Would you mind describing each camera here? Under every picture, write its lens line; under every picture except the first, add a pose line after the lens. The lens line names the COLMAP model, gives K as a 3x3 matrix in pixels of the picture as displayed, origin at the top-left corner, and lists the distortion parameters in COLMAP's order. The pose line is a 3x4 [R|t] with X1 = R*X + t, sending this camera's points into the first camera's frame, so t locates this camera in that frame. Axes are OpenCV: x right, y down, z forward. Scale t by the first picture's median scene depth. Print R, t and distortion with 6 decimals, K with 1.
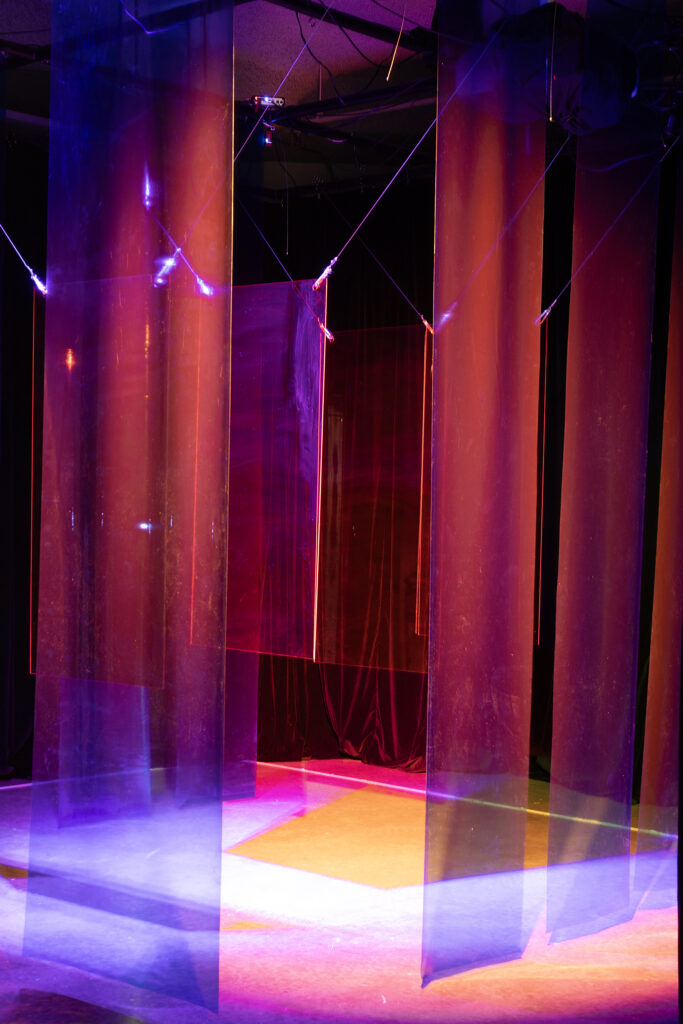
lens RADIAL K [[2152.3, 0, 341.5], [0, 2152.3, 512.0], [0, 0, 1]] dist [-0.072052, -0.032769]
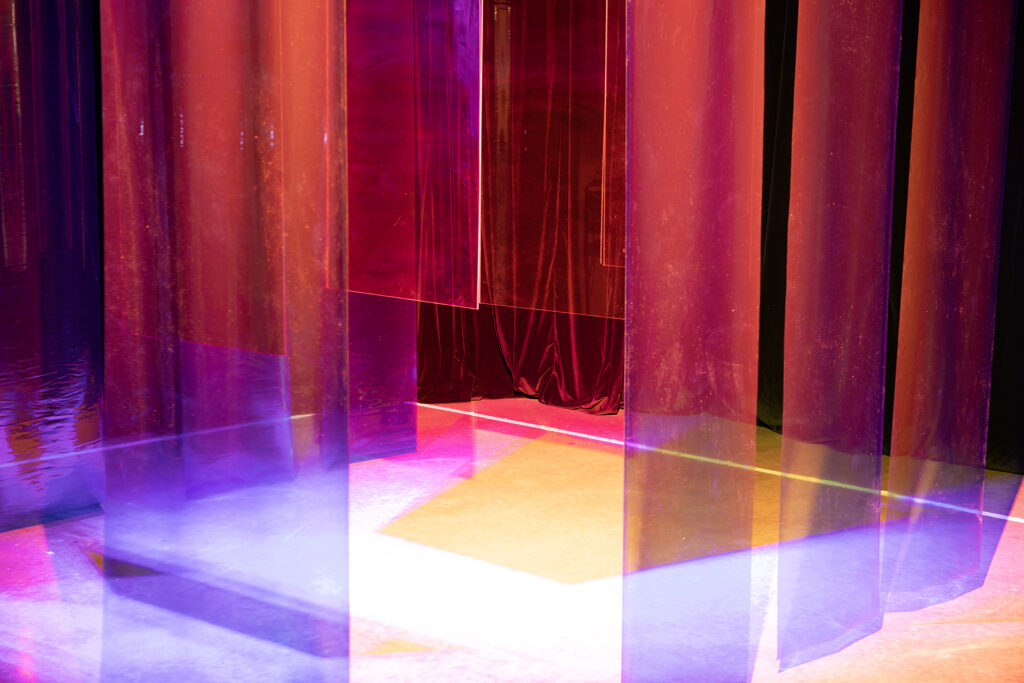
lens RADIAL K [[2001.3, 0, 486.2], [0, 2001.3, 340.3], [0, 0, 1]] dist [0.173083, -0.254609]
pose [[0.999725, -0.016084, -0.017089, 0.003237], [0.017973, 0.992983, 0.116881, -0.007826], [0.015090, -0.117156, 0.992999, 0.269548]]
